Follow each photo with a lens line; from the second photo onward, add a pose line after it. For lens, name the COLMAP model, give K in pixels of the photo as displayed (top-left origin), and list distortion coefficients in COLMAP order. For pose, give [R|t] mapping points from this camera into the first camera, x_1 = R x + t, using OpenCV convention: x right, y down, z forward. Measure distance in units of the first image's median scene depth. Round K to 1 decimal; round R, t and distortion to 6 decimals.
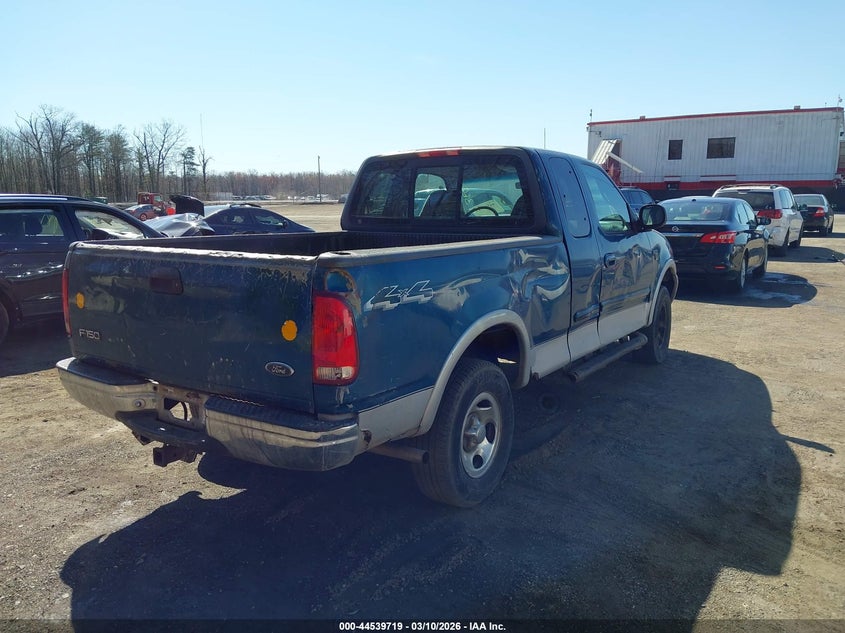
lens RADIAL K [[681.4, 0, 424.5], [0, 681.4, 315.7], [0, 0, 1]] dist [0.009515, 0.002539]
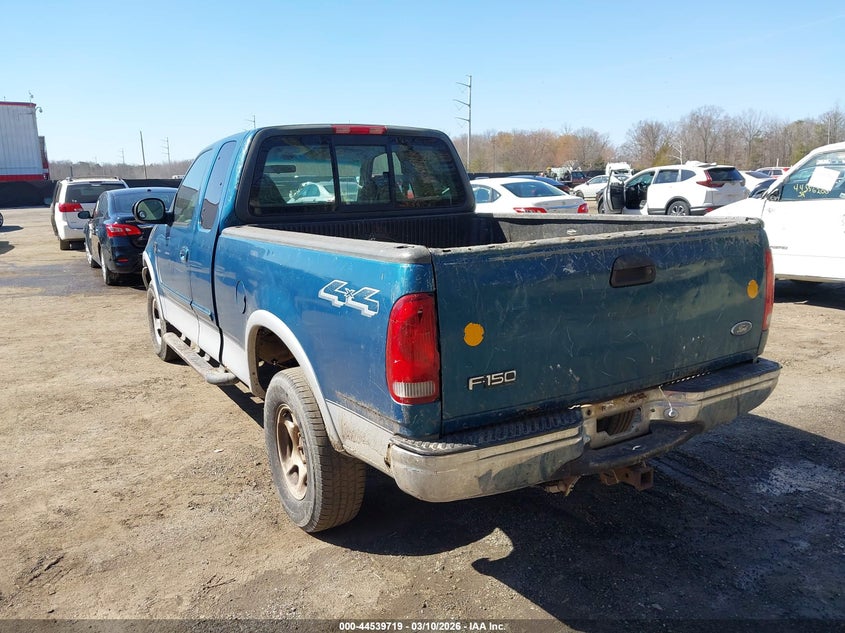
lens RADIAL K [[681.4, 0, 424.5], [0, 681.4, 315.7], [0, 0, 1]] dist [0.009515, 0.002539]
pose [[0.438851, -0.183034, 0.879721, -0.961040], [0.178750, 0.977250, 0.114156, -0.107654], [-0.880601, 0.107153, 0.461584, 0.650326]]
